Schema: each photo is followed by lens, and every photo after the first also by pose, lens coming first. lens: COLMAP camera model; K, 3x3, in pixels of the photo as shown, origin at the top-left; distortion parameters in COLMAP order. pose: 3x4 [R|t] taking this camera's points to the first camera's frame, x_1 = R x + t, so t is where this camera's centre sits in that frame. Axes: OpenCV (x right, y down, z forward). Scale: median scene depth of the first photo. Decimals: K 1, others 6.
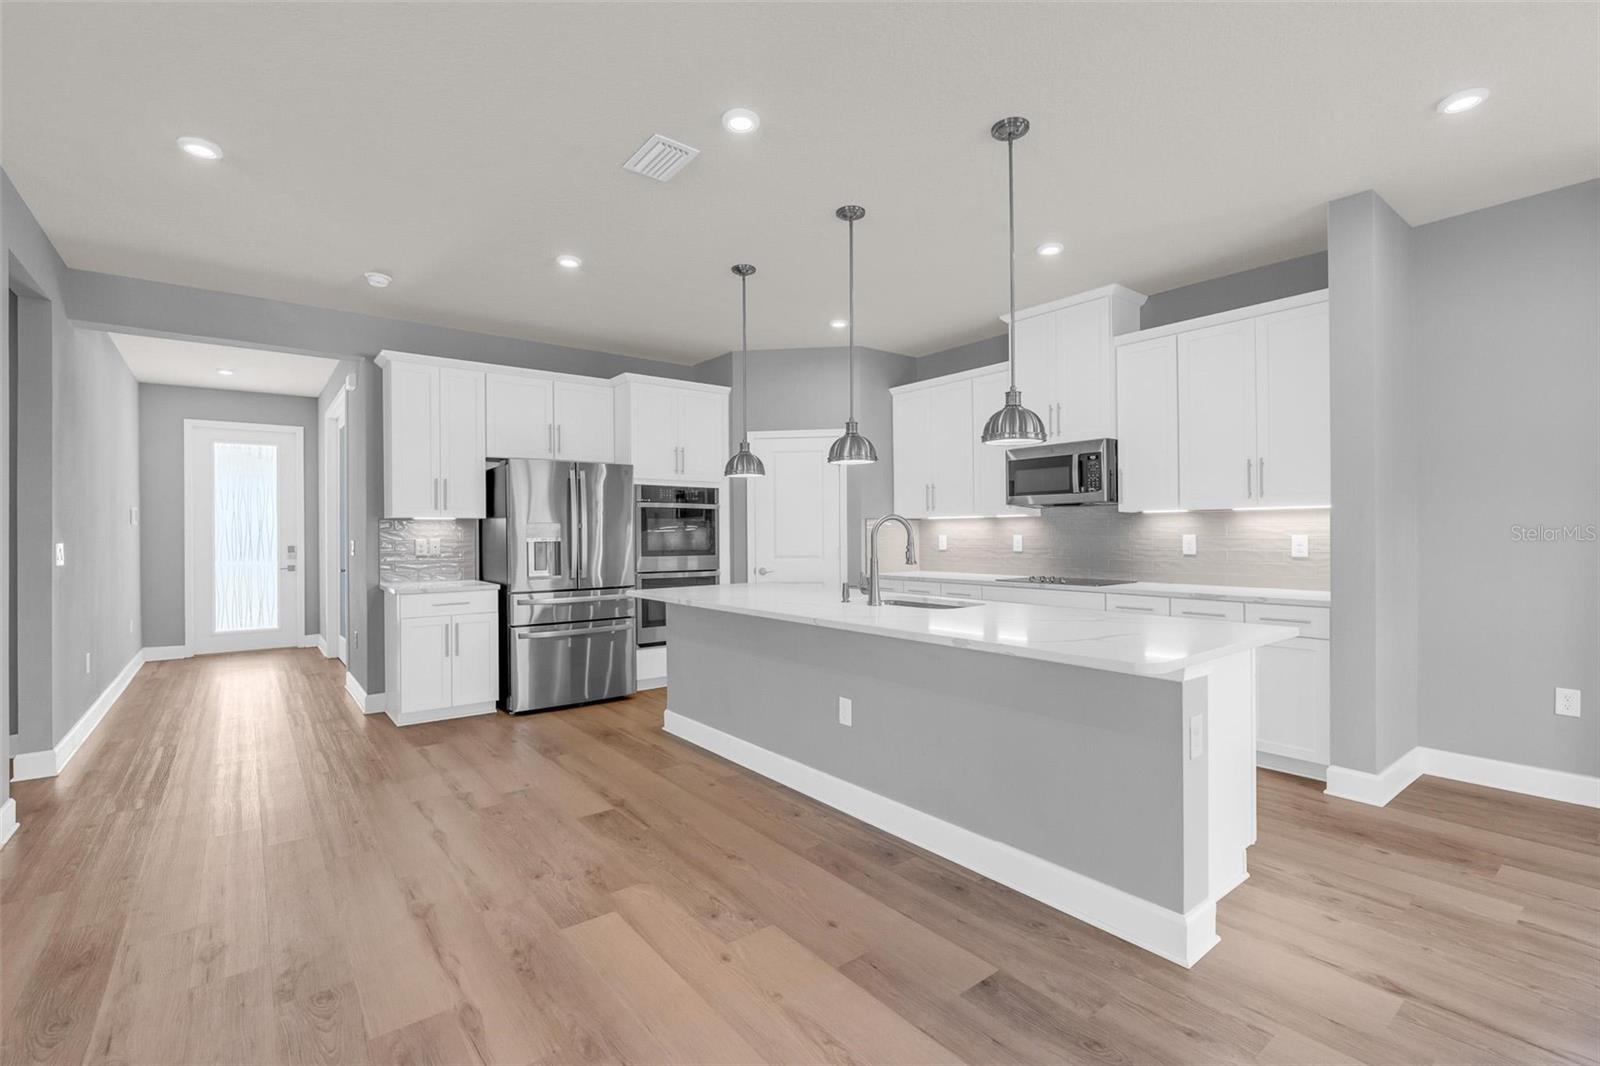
lens RADIAL K [[715.6, 0, 800.8], [0, 715.6, 530.1], [0, 0, 1]] dist [-0.003069, -0.000102]
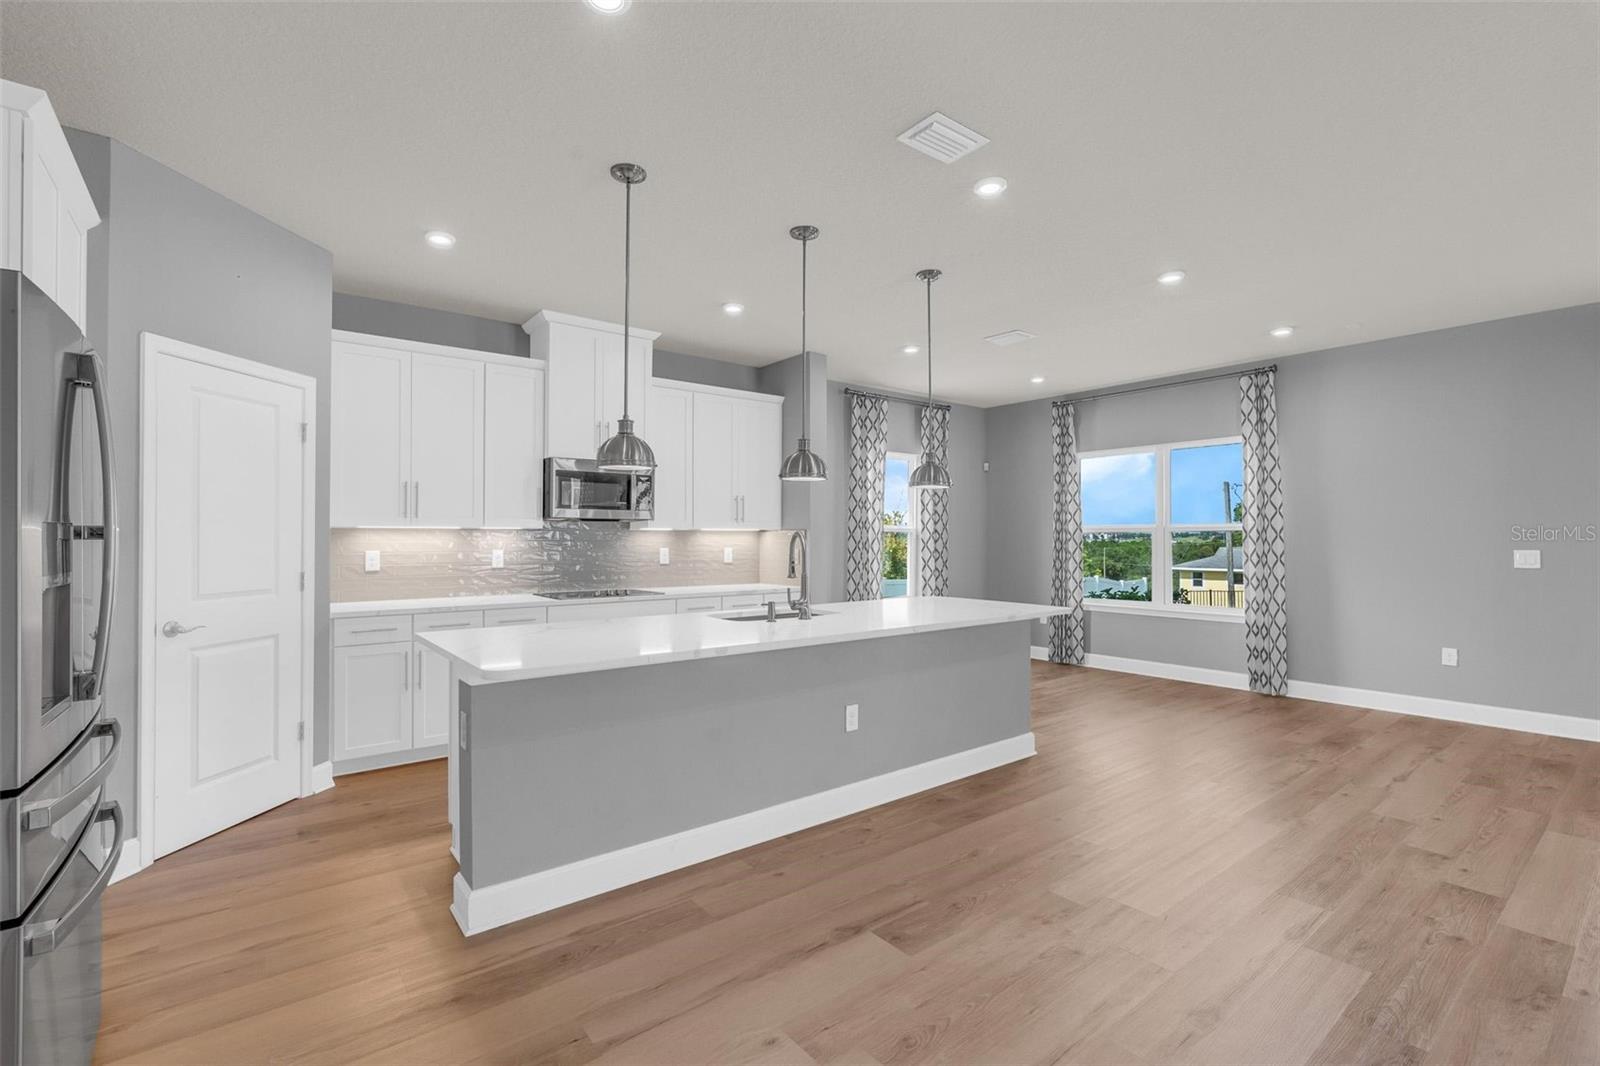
lens RADIAL K [[707.6, 0, 800.0], [0, 707.6, 533.0], [0, 0, 1]] dist [-0.005258, 0.000196]
pose [[-0.000131, 0.014909, 0.999889, -0.628237], [-0.005446, 0.999874, -0.014910, -0.002784], [-0.999985, -0.005447, -0.000050, 0.685147]]
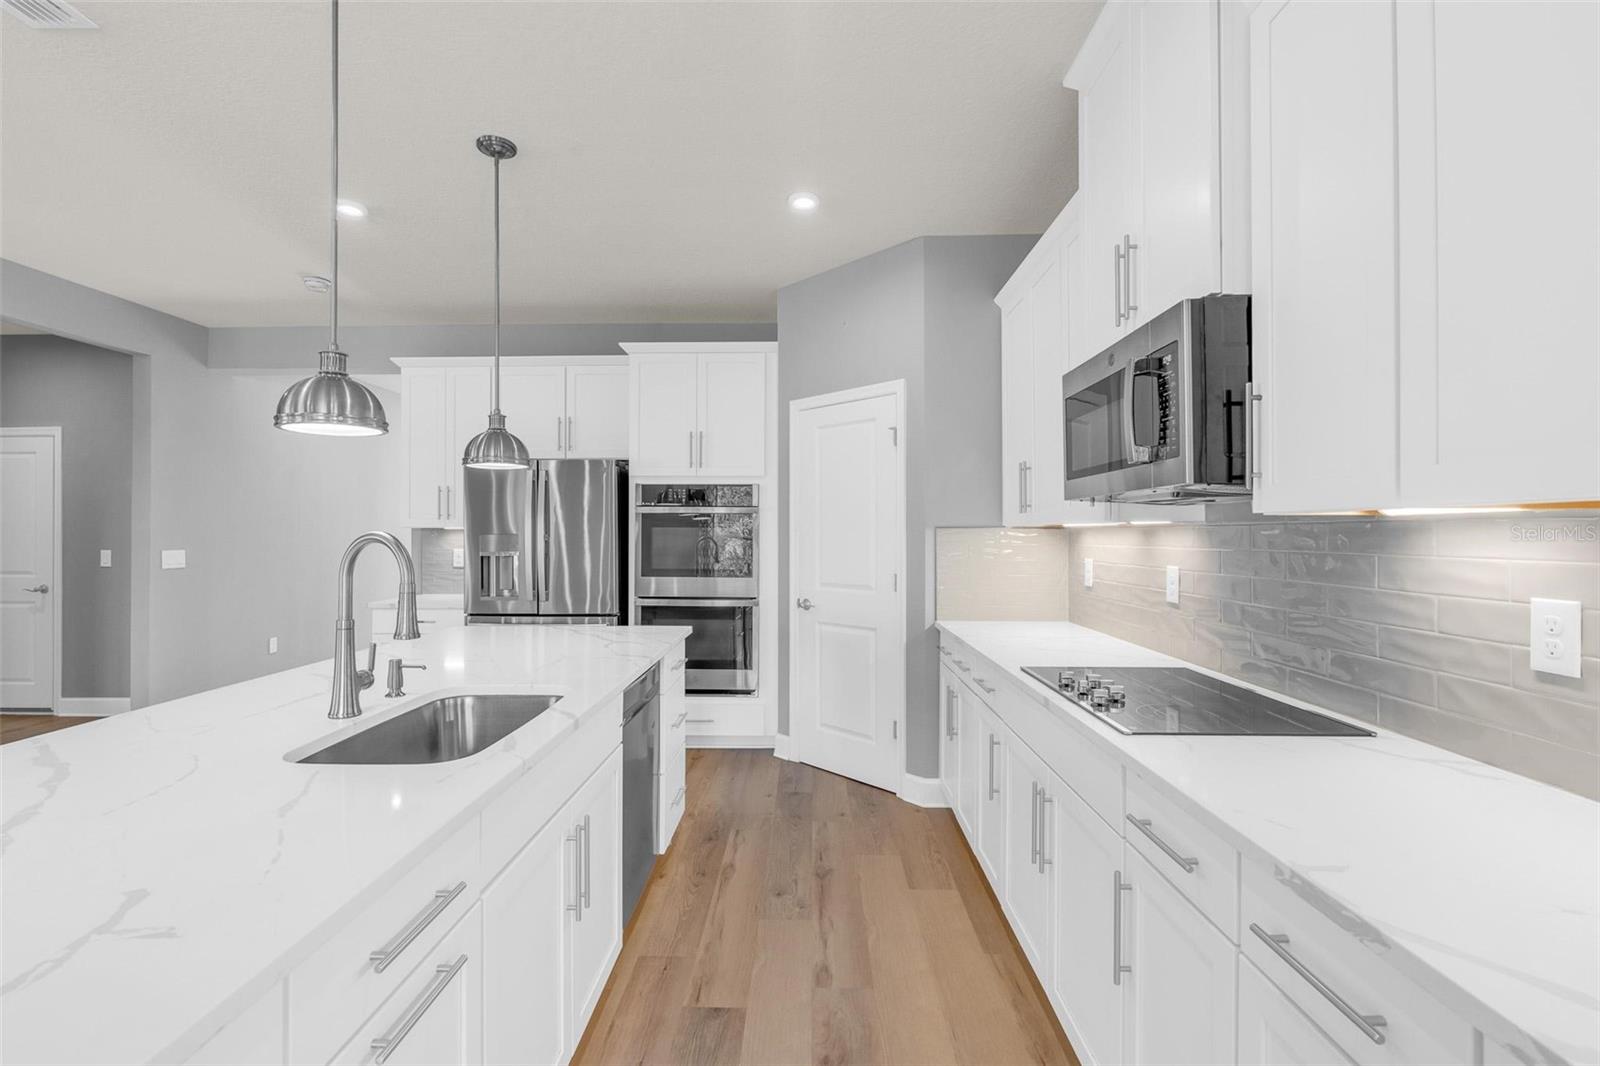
lens RADIAL K [[715.6, 0, 800.8], [0, 715.6, 530.1], [0, 0, 1]] dist [-0.003069, -0.000102]
pose [[0.773955, 0.003252, -0.633232, 0.445058], [-0.002745, 0.999995, 0.001780, -0.016810], [0.633234, 0.000360, 0.773960, 0.558766]]
